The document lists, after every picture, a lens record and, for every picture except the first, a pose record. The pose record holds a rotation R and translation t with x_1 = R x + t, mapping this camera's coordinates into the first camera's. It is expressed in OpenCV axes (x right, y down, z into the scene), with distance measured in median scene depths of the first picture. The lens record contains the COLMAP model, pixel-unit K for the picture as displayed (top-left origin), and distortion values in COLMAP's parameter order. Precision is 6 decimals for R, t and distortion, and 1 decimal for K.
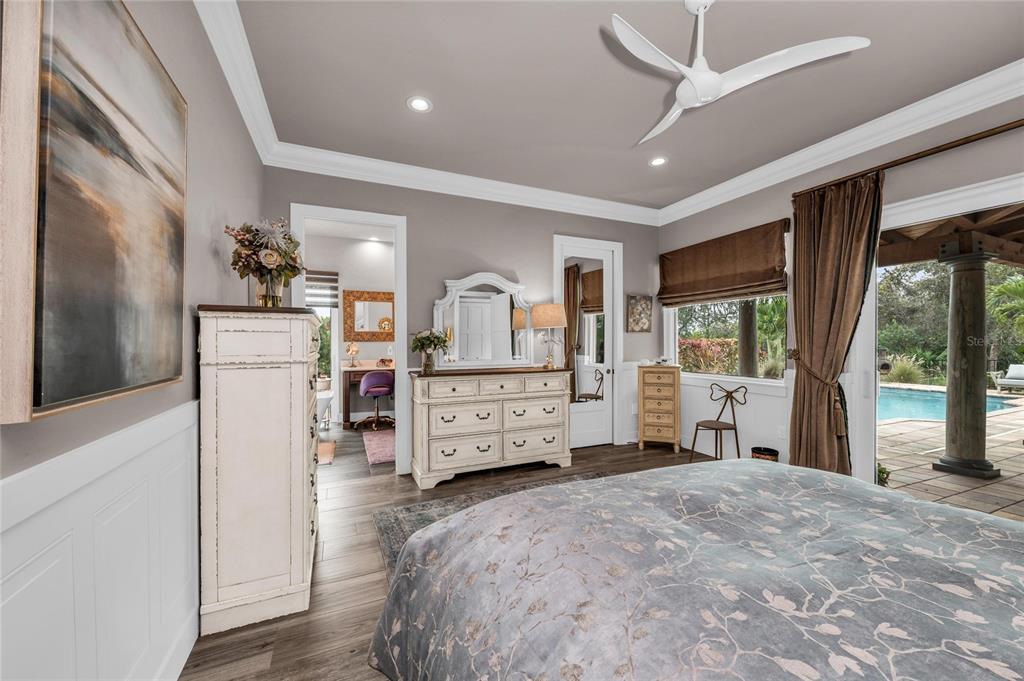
lens RADIAL K [[381.2, 0, 511.1], [0, 381.2, 341.8], [0, 0, 1]] dist [0.003772, -0.001757]
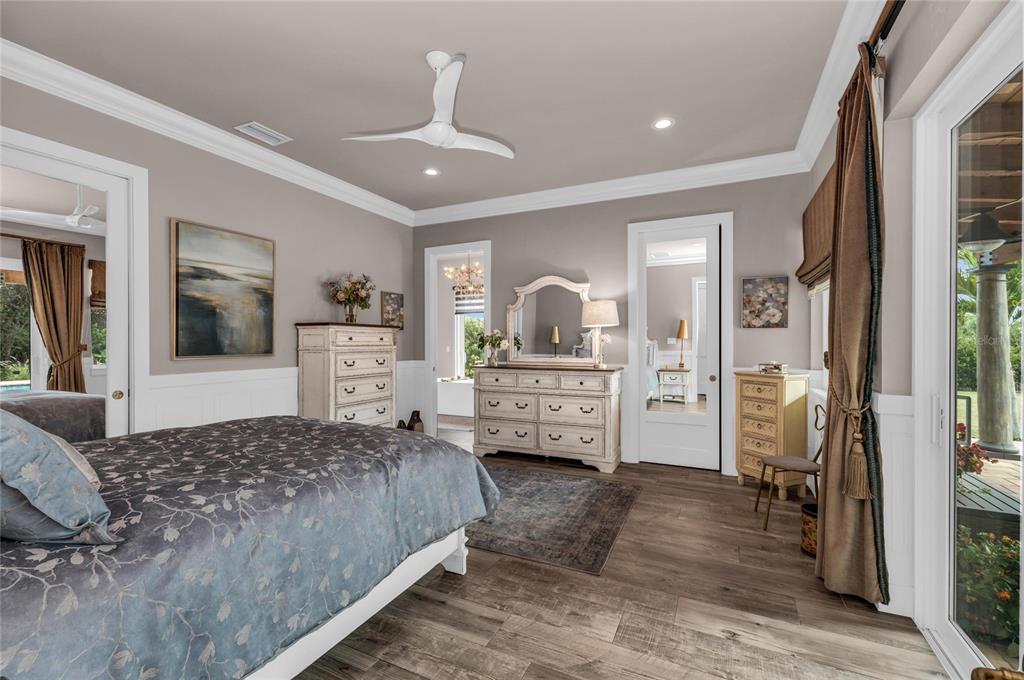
lens RADIAL K [[431.6, 0, 522.8], [0, 431.6, 342.2], [0, 0, 1]] dist [0.002999, 0.000011]
pose [[0.661724, 0.002350, -0.749744, 0.849176], [-0.002148, 0.999997, 0.001238, 0.003592], [0.749744, 0.000791, 0.661727, 0.144070]]
